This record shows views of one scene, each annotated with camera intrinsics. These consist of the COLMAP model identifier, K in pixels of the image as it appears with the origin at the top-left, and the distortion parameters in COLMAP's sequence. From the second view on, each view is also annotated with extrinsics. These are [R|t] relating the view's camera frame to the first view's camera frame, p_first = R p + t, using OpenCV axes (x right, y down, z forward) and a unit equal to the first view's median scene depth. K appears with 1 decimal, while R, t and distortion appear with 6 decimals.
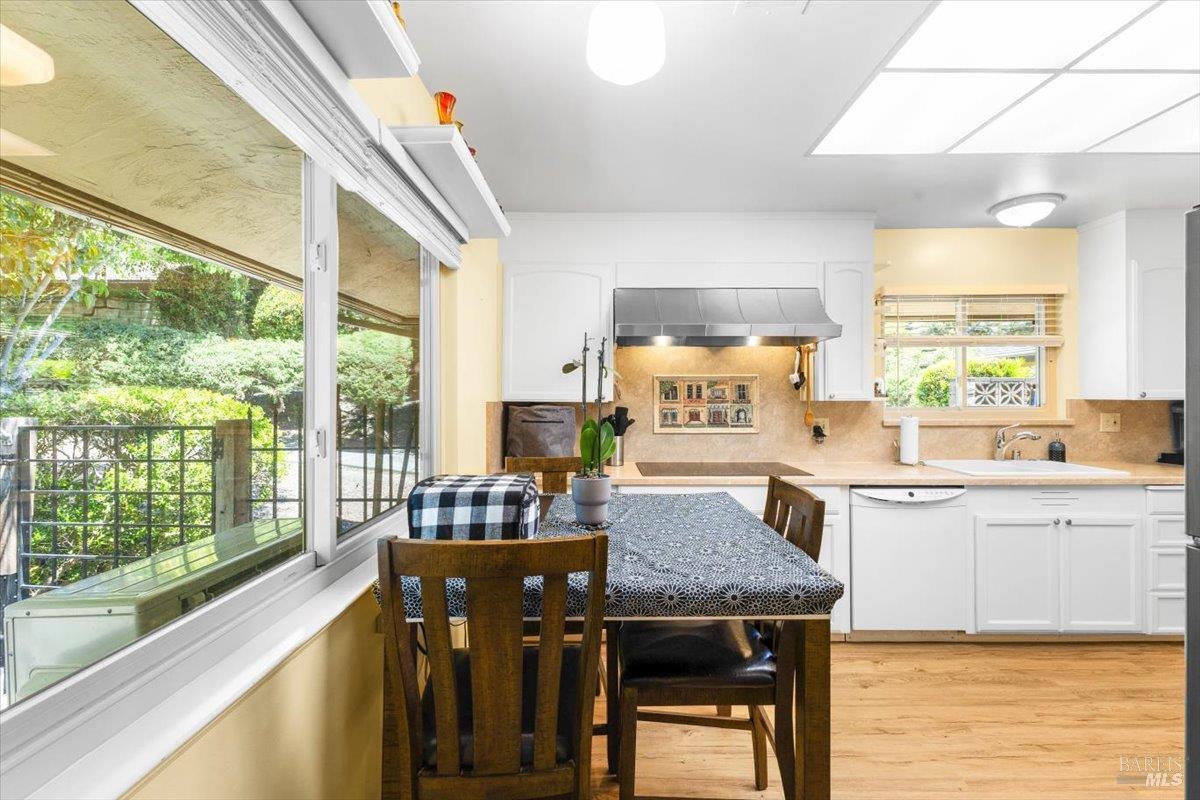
lens RADIAL K [[549.2, 0, 599.9], [0, 549.2, 397.0], [0, 0, 1]] dist [0.013188, 0.001189]
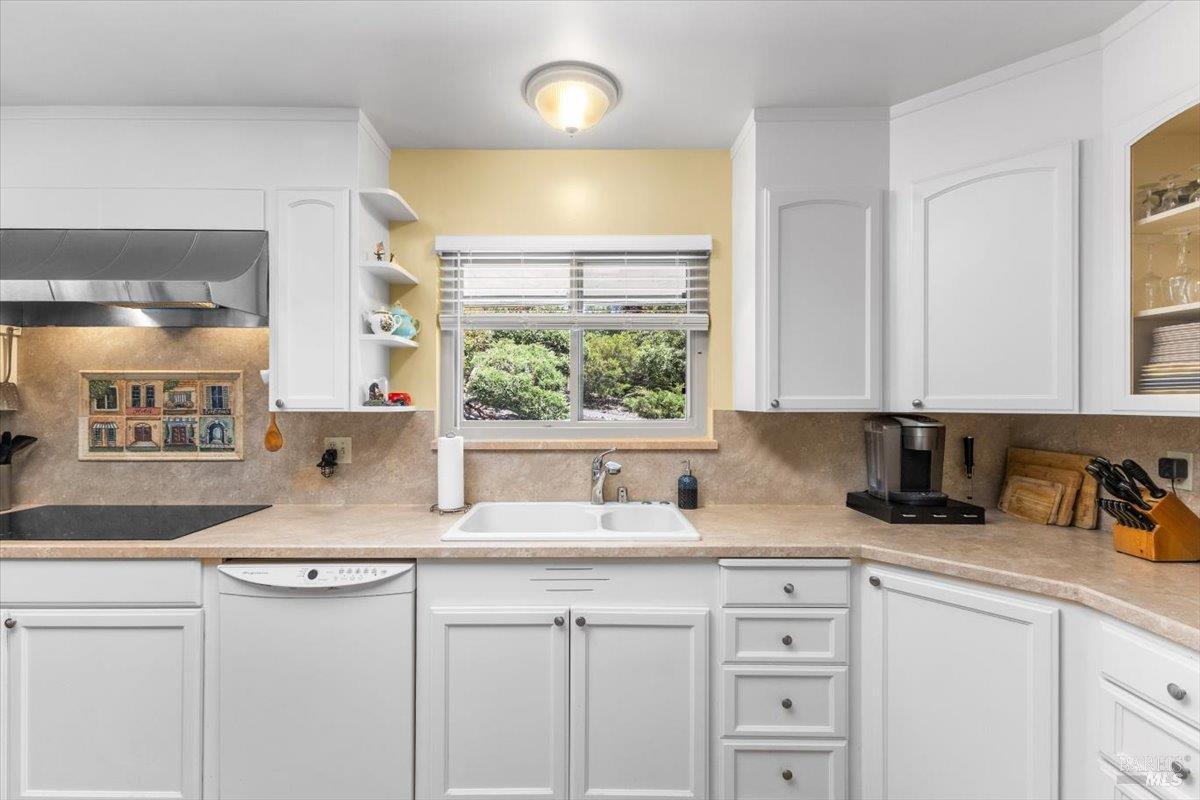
lens RADIAL K [[549.2, 0, 605.0], [0, 549.2, 401.4], [0, 0, 1]] dist [0.013188, 0.001189]
pose [[0.999939, 0.003460, -0.010523, 0.726158], [-0.003474, 0.999993, -0.001319, -0.004889], [0.010518, 0.001355, 0.999944, 0.348247]]
